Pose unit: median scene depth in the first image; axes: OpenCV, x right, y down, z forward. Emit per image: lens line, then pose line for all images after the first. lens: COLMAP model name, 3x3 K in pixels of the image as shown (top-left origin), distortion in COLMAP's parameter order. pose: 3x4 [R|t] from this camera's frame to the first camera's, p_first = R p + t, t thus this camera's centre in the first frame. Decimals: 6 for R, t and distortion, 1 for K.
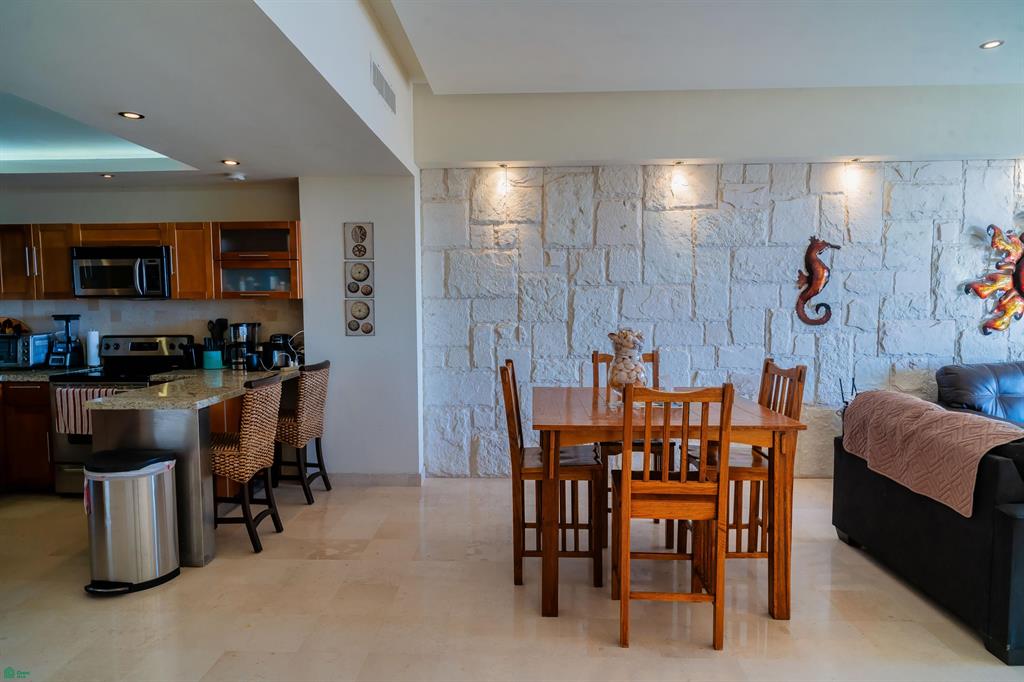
lens RADIAL K [[610.9, 0, 507.6], [0, 610.9, 342.7], [0, 0, 1]] dist [0.000501, 0.003477]
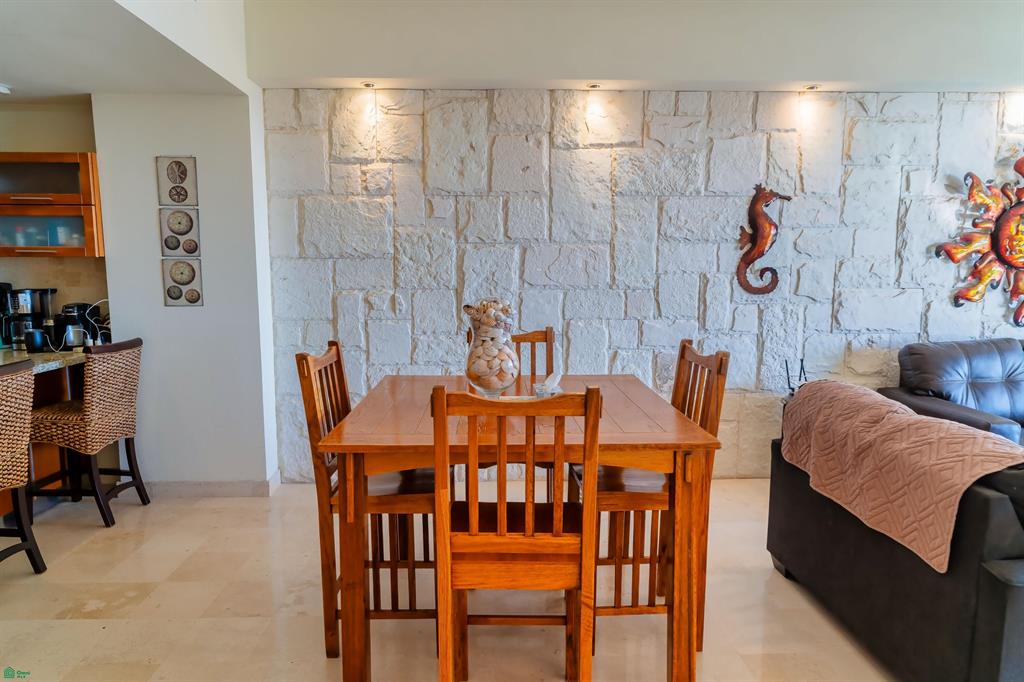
lens RADIAL K [[631.8, 0, 506.9], [0, 631.8, 343.6], [0, 0, 1]] dist [-0.003216, 0.005585]
pose [[0.998120, -0.001089, 0.061285, 0.116289], [-0.002144, 0.998610, 0.052655, -0.006721], [-0.061257, -0.052687, 0.996730, 0.176965]]
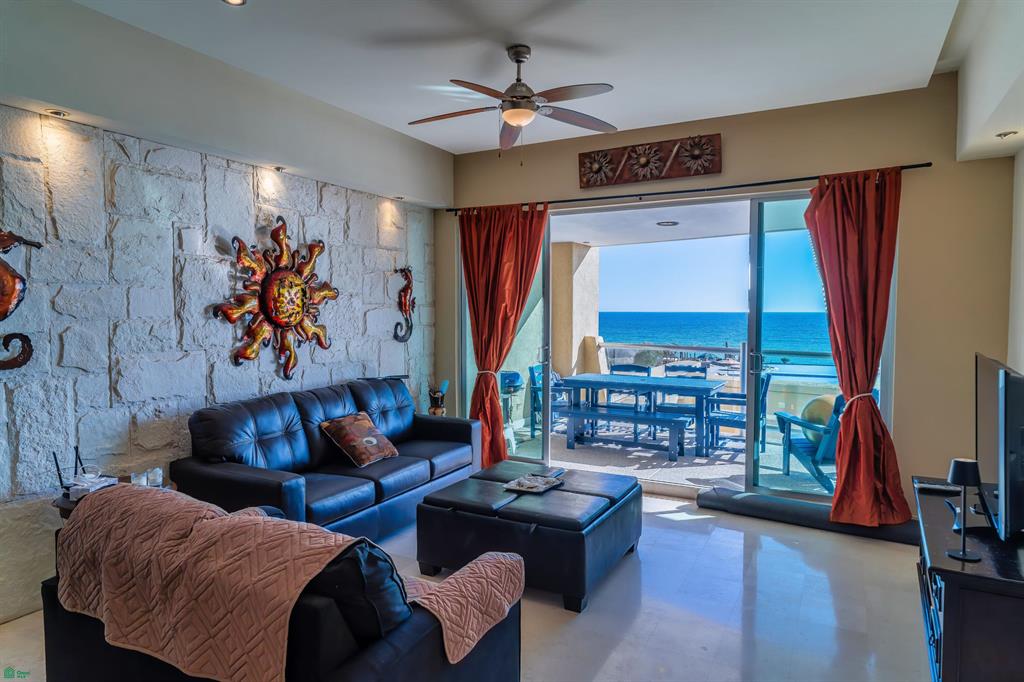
lens RADIAL K [[631.8, 0, 506.9], [0, 631.8, 343.6], [0, 0, 1]] dist [-0.003216, 0.005585]
pose [[0.448699, -0.039003, 0.892831, 0.169077], [0.054978, 0.998360, 0.015984, -0.037517], [-0.891990, 0.041914, 0.450107, 0.272645]]
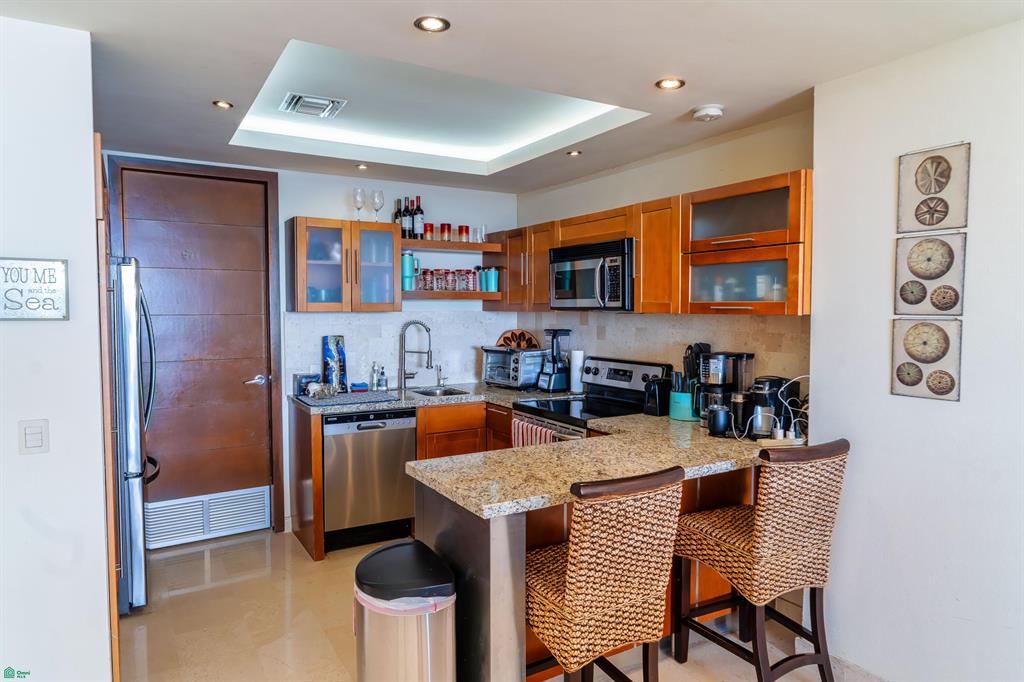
lens RADIAL K [[637.1, 0, 512.0], [0, 637.1, 341.0], [0, 0, 1]] dist [0.000483, 0.003048]
pose [[0.544695, 0.049077, -0.837197, -0.010749], [-0.059097, 0.998051, 0.020057, -0.044978], [0.836550, 0.038551, 0.546533, 0.476448]]
